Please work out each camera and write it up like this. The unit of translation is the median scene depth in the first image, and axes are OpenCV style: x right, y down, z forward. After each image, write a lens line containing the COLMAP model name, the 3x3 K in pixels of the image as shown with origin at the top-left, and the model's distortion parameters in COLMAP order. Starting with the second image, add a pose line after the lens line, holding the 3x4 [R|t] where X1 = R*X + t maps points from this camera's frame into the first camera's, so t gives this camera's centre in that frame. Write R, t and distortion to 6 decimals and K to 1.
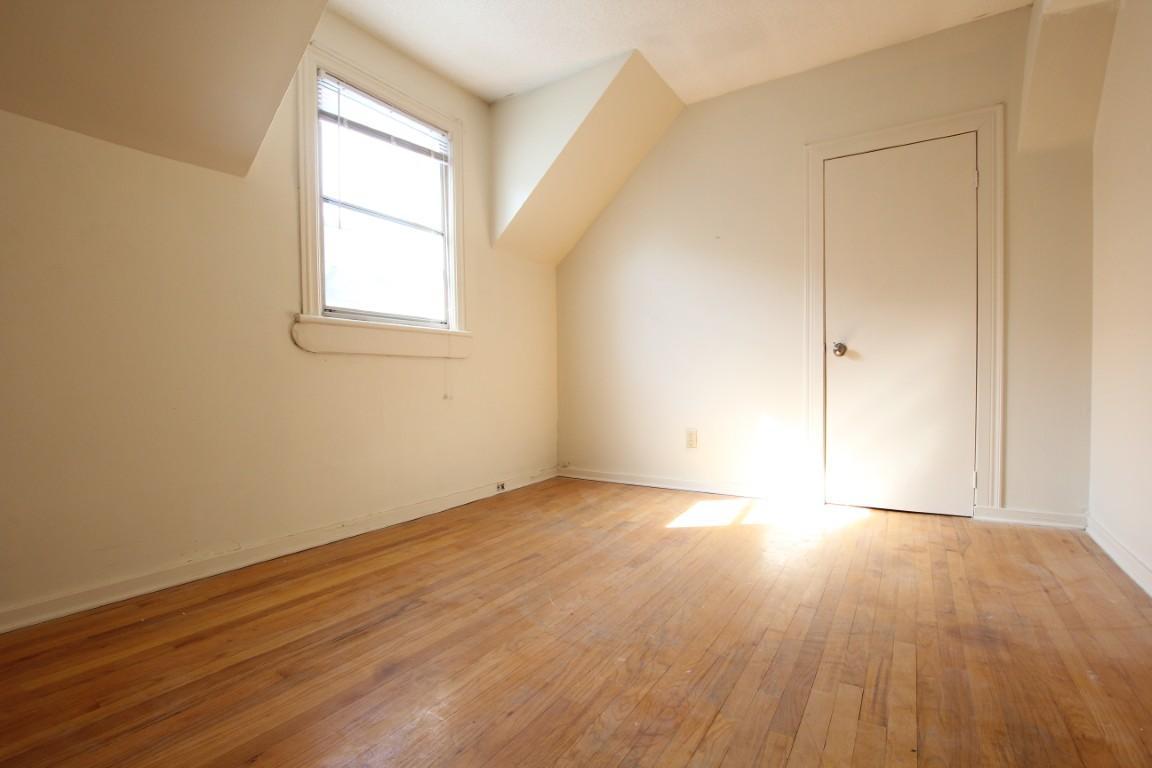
lens RADIAL K [[533.9, 0, 577.0], [0, 533.9, 391.1], [0, 0, 1]] dist [-0.032170, 0.001391]
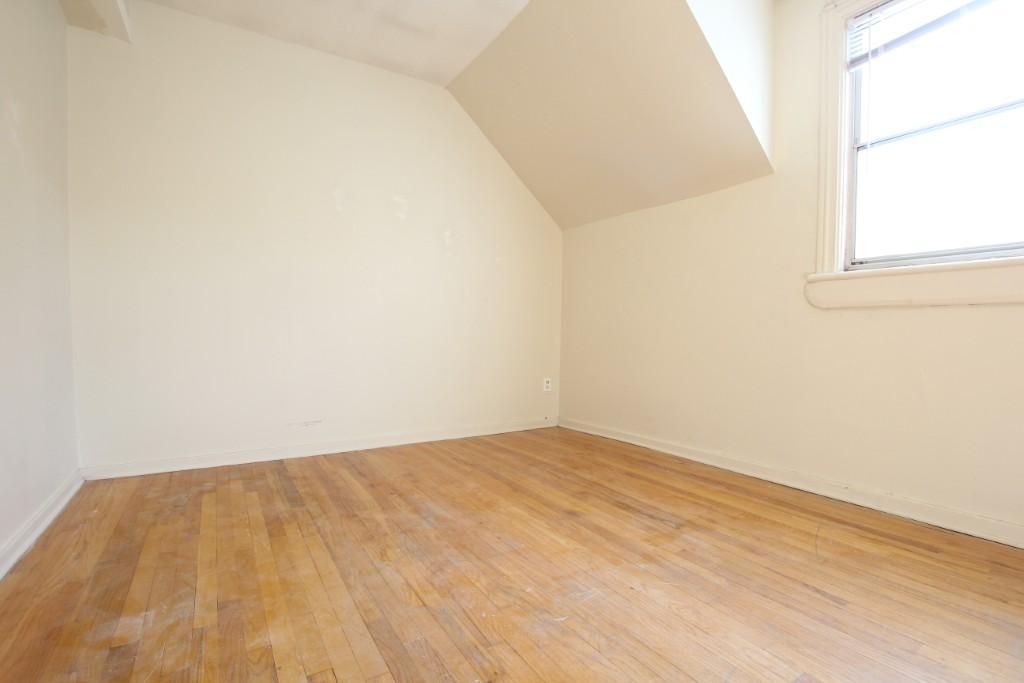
lens RADIAL K [[474.6, 0, 512.8], [0, 474.6, 347.8], [0, 0, 1]] dist [-0.032170, 0.001391]
pose [[-0.432109, 0.033881, -0.901185, 0.711950], [-0.022403, 0.998582, 0.048285, -0.032516], [0.901543, 0.041054, -0.430737, 1.010195]]
